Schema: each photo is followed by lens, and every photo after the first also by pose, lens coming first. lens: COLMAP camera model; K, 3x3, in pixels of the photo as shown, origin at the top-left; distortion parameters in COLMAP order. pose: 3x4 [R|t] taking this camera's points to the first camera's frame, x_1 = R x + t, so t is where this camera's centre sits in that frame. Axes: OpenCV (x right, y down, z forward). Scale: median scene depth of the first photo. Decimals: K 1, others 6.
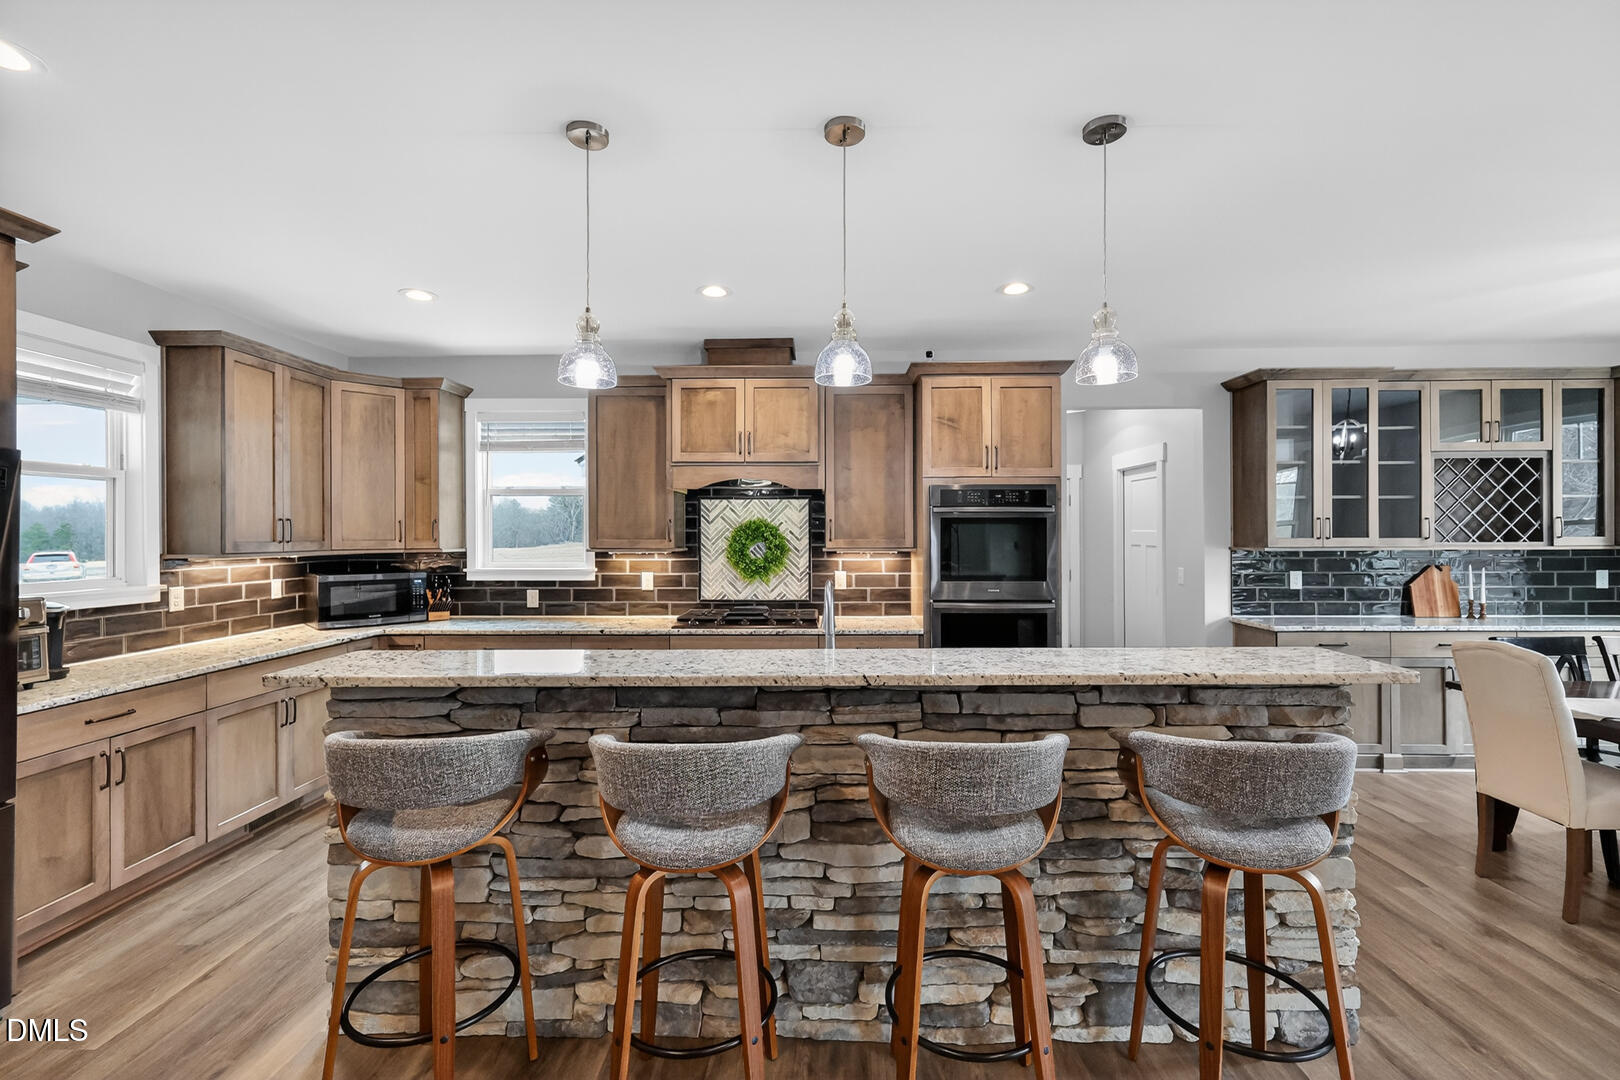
lens RADIAL K [[703.4, 0, 811.7], [0, 703.4, 538.1], [0, 0, 1]] dist [0.007630, 0.001064]
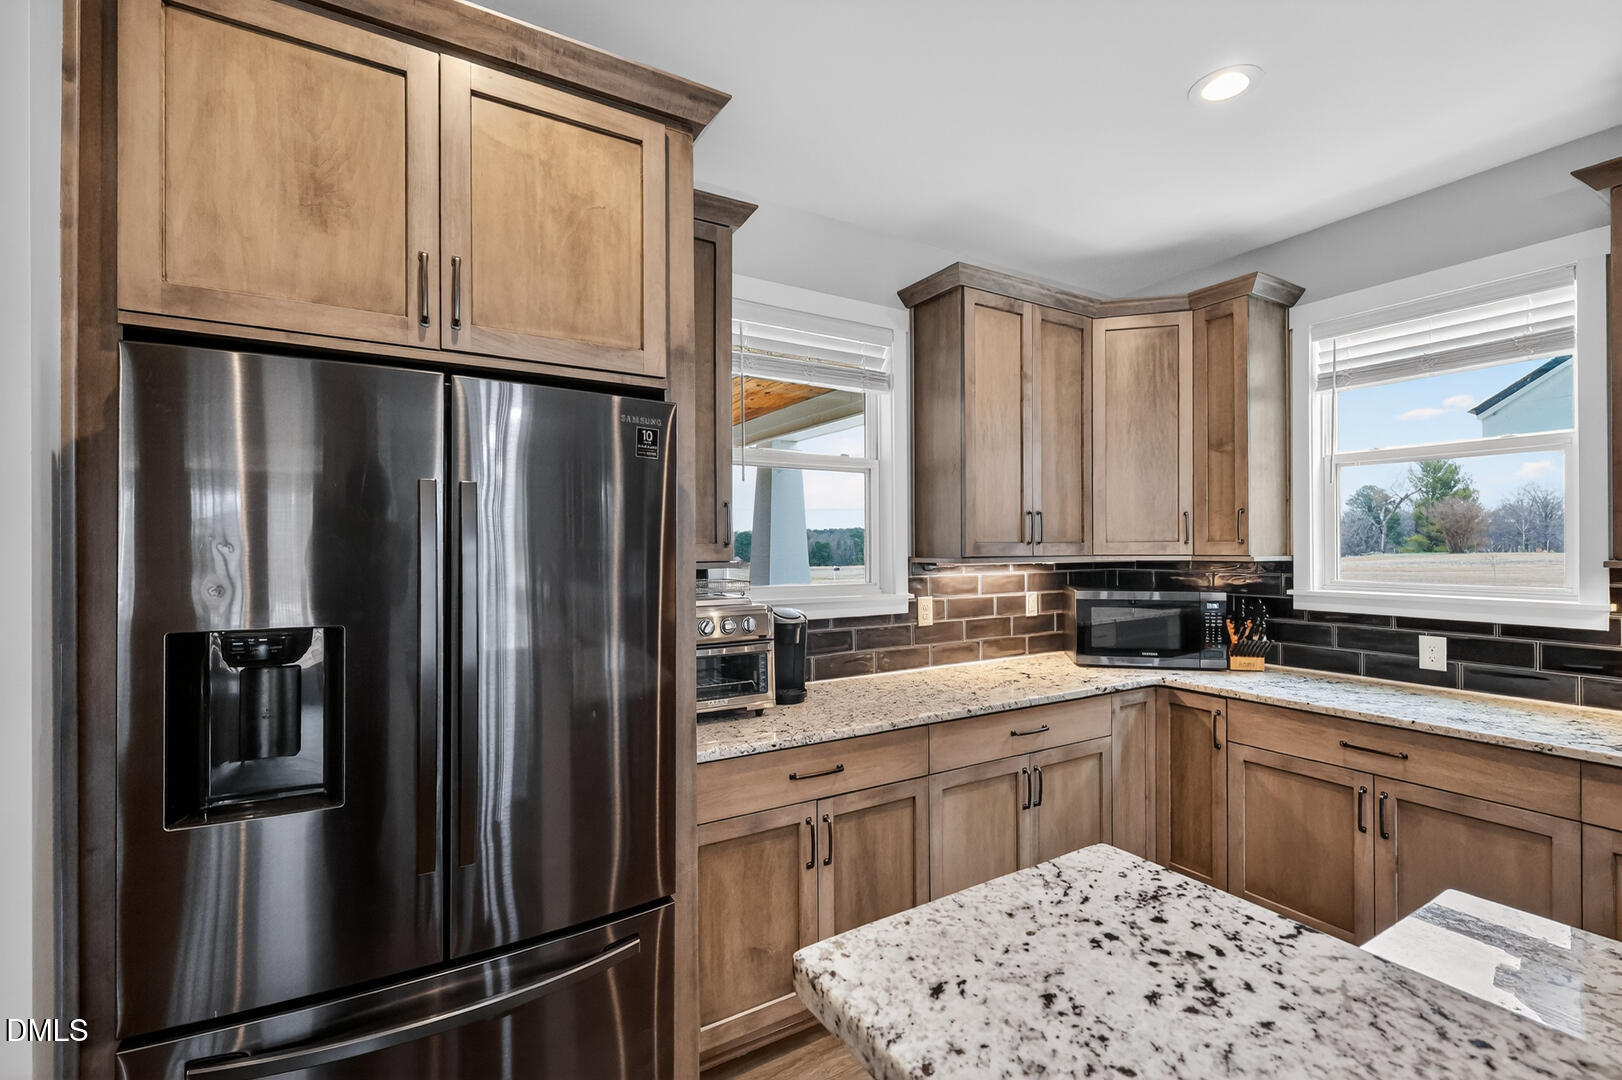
lens RADIAL K [[704.3, 0, 812.7], [0, 704.3, 538.1], [0, 0, 1]] dist [0.007630, 0.001064]
pose [[0.535728, -0.007062, -0.844361, -0.240138], [-0.002762, 0.999945, -0.010115, 0.008041], [0.844386, 0.007752, 0.535679, 0.396446]]
